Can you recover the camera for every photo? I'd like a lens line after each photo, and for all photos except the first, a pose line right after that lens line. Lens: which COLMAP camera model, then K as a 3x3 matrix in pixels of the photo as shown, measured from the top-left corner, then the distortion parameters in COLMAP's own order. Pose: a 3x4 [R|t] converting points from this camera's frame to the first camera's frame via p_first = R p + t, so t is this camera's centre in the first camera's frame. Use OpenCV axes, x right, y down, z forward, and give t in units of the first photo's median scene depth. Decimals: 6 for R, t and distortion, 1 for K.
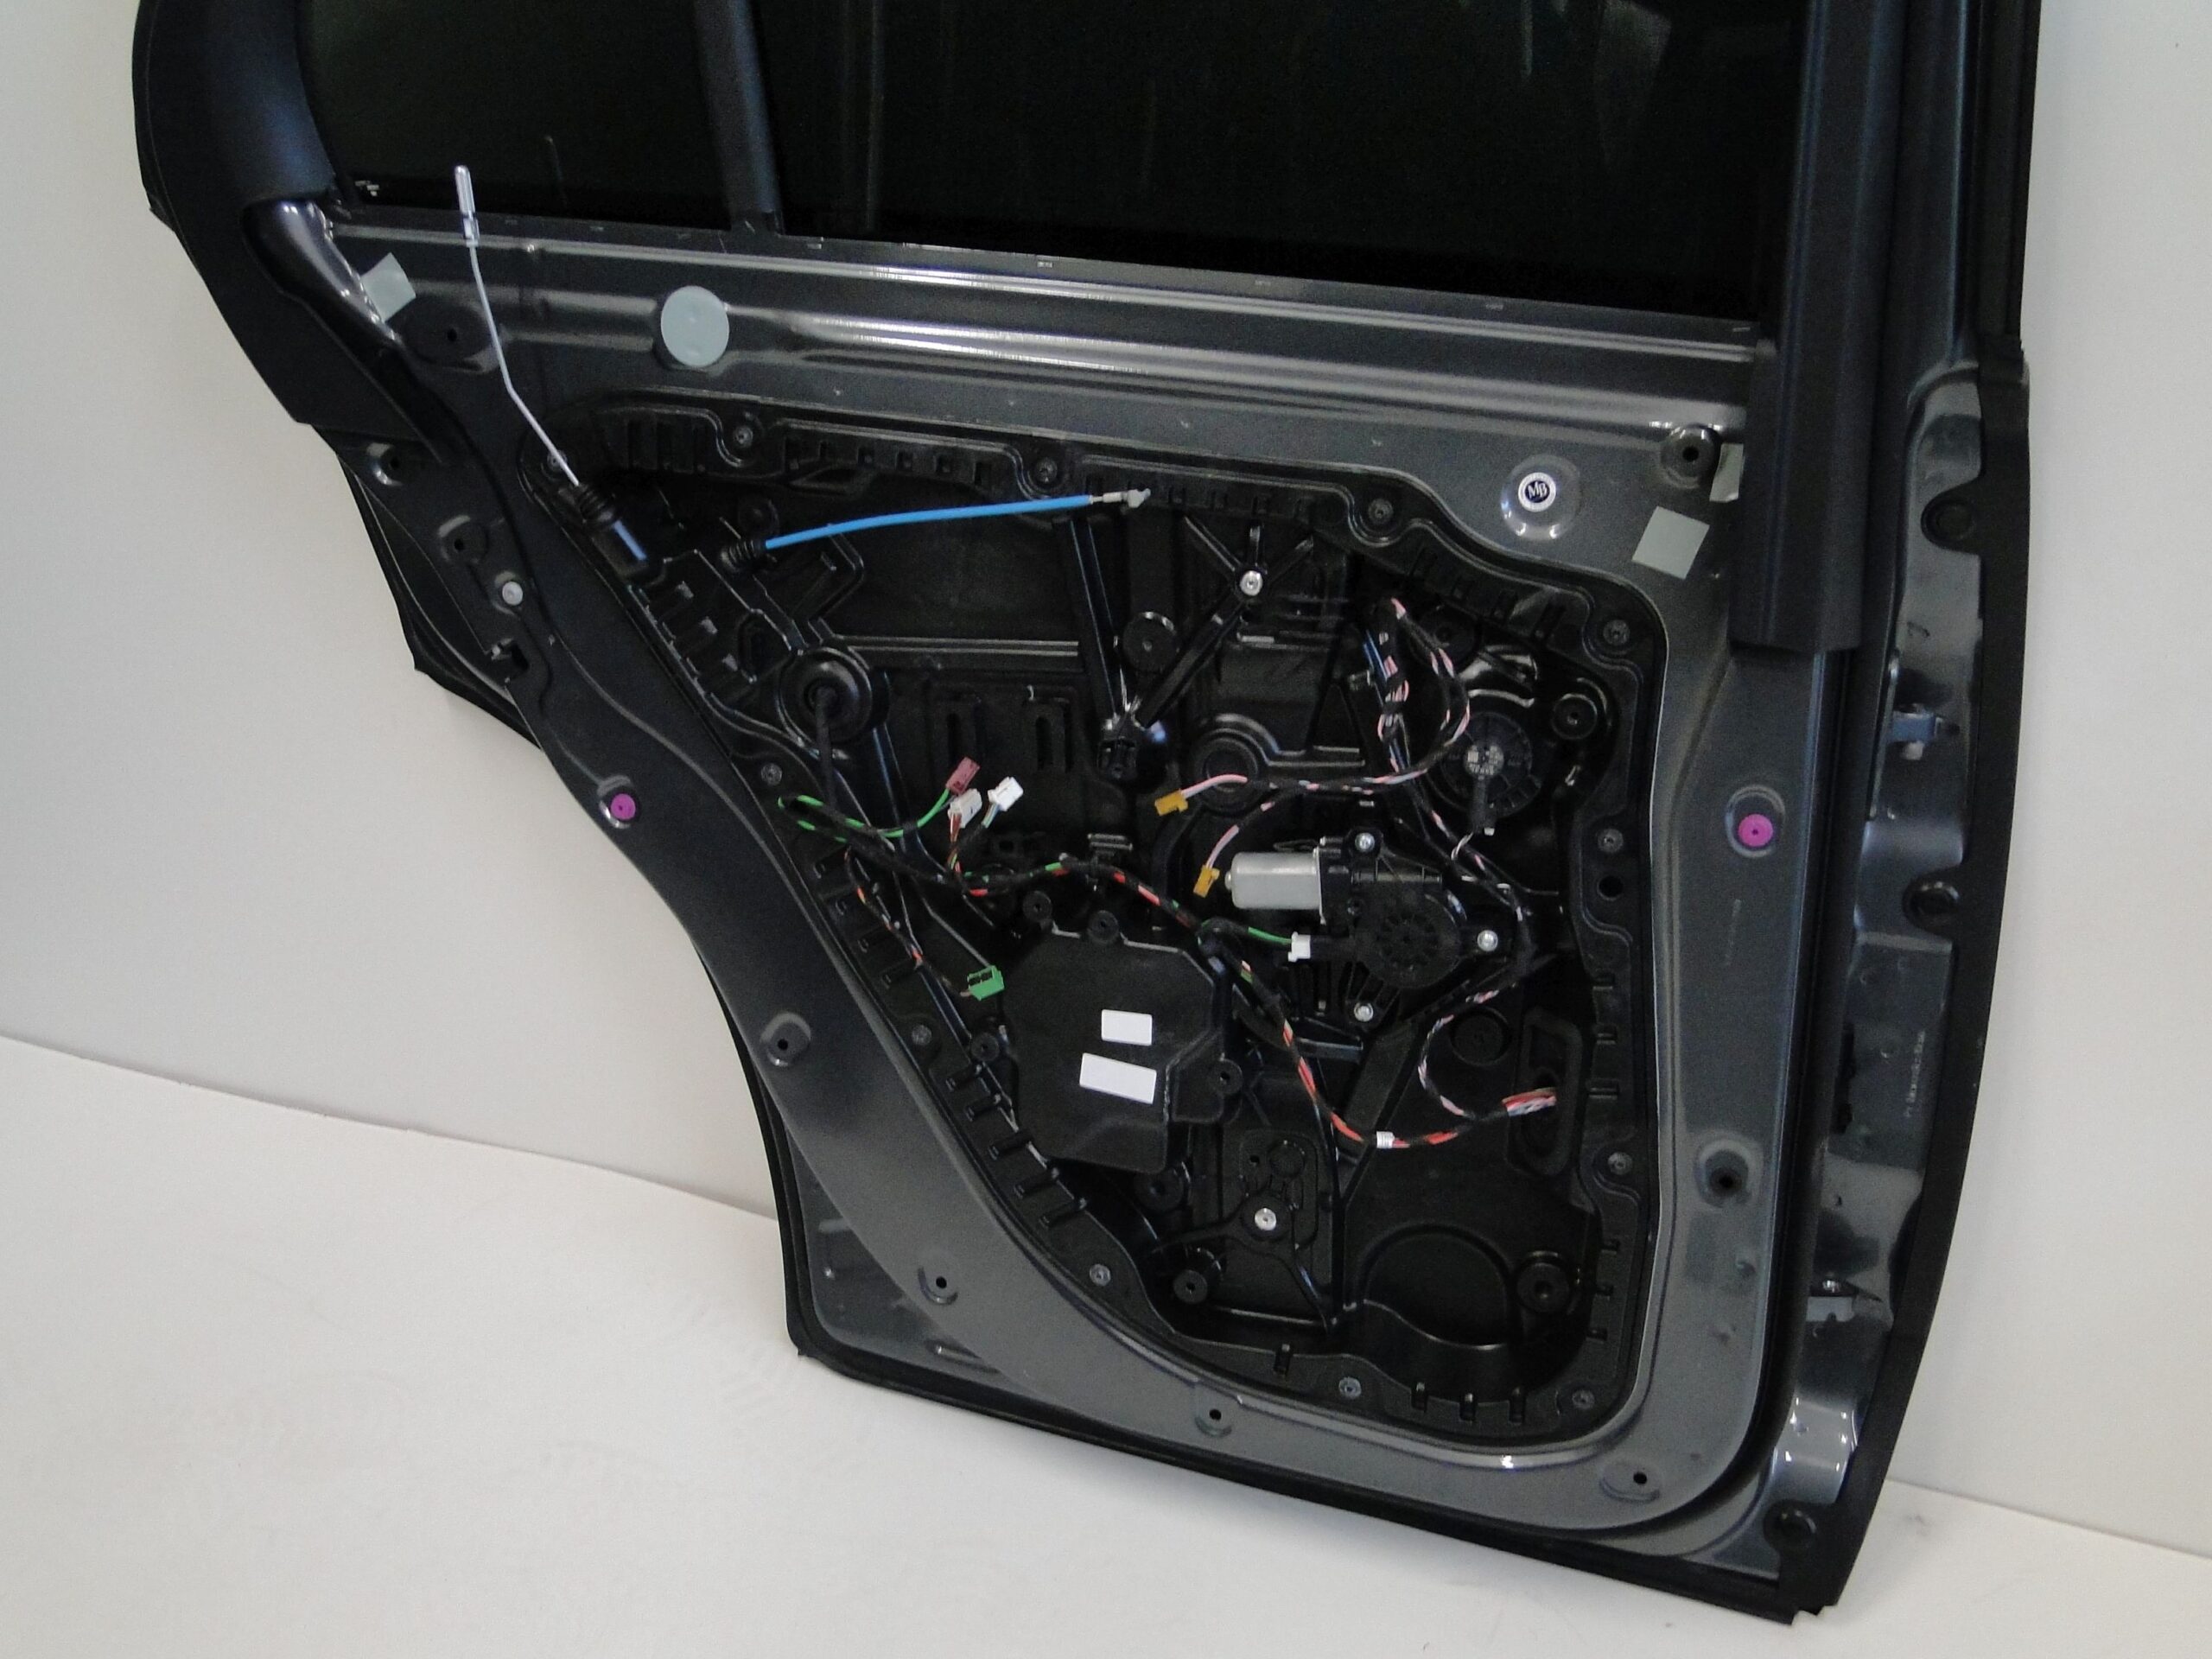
lens RADIAL K [[1802.5, 0, 1025.9], [0, 1802.5, 841.3], [0, 0, 1]] dist [0.001133, -0.001547]
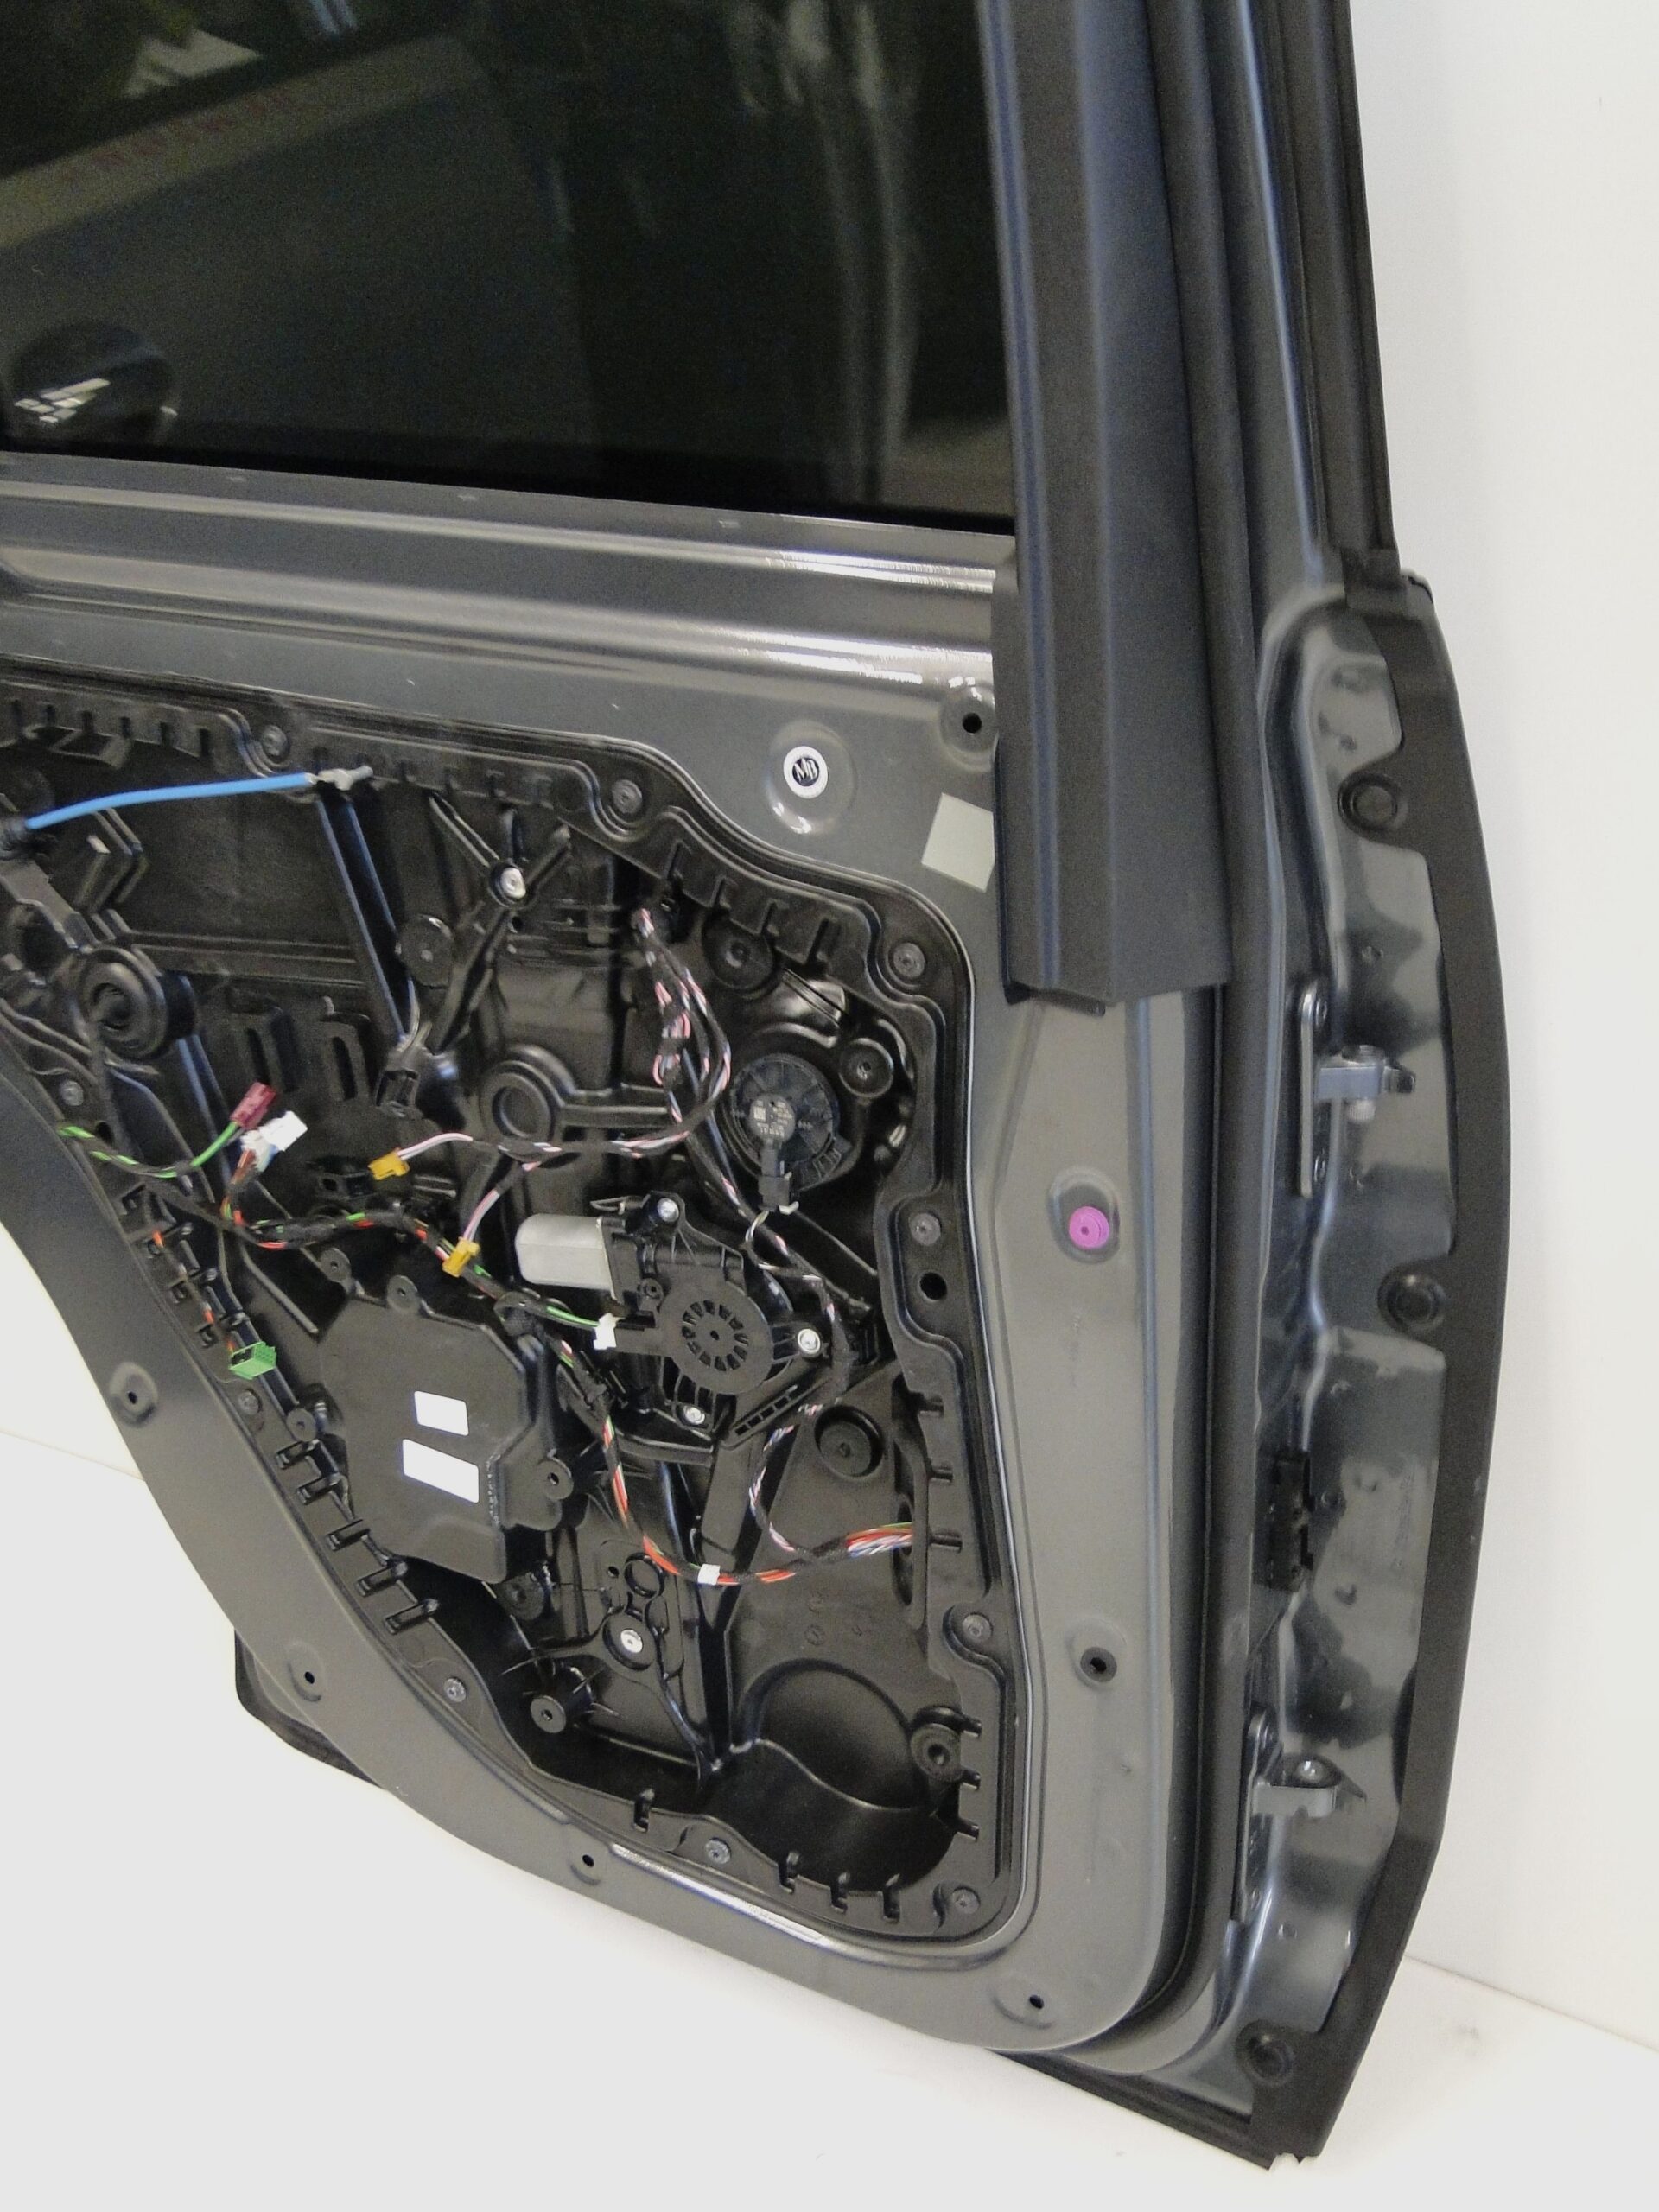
lens RADIAL K [[1797.5, 0, 867.0], [0, 1797.5, 1129.7], [0, 0, 1]] dist [-0.002357, -0.000475]
pose [[0.991692, 0.017103, -0.127489, 0.359892], [-0.009033, 0.997934, 0.063605, -0.082188], [0.128314, -0.061925, 0.989798, 0.223261]]
